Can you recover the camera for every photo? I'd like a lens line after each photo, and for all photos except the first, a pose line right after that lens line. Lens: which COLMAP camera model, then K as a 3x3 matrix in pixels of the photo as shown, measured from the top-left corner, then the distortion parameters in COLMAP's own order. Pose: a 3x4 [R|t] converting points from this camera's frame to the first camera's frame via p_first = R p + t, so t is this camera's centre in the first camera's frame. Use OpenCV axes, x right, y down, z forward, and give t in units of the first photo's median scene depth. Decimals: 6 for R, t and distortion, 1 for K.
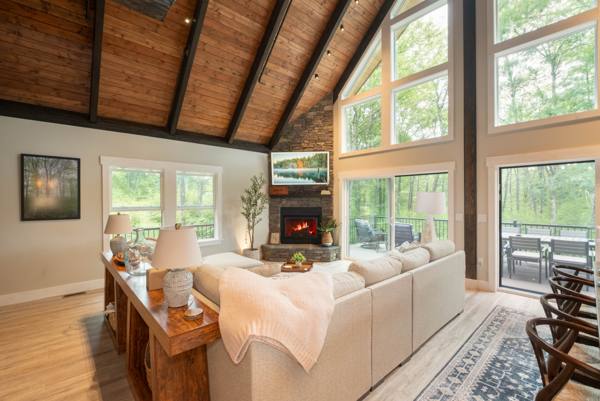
lens RADIAL K [[264.8, 0, 300.0], [0, 264.8, 200.5], [0, 0, 1]] dist [-0.000164, -0.000088]
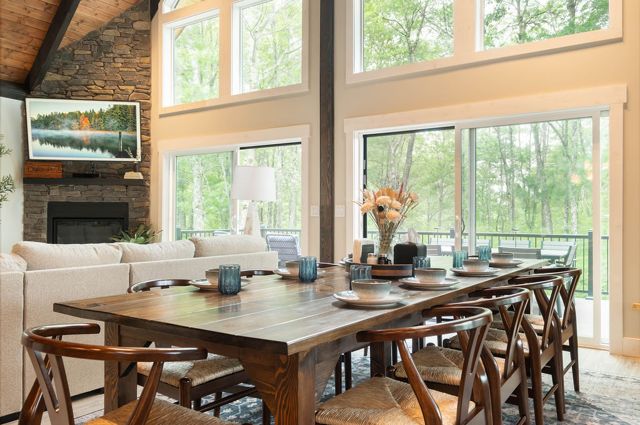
lens RADIAL K [[527.2, 0, 320.0], [0, 527.2, 212.5], [0, 0, 1]] dist [-0.000765, 0.001187]
pose [[0.970410, 0.009247, 0.241285, 0.210108], [-0.007413, 0.999936, -0.008507, 0.053726], [-0.241349, 0.006466, 0.970417, -0.173567]]
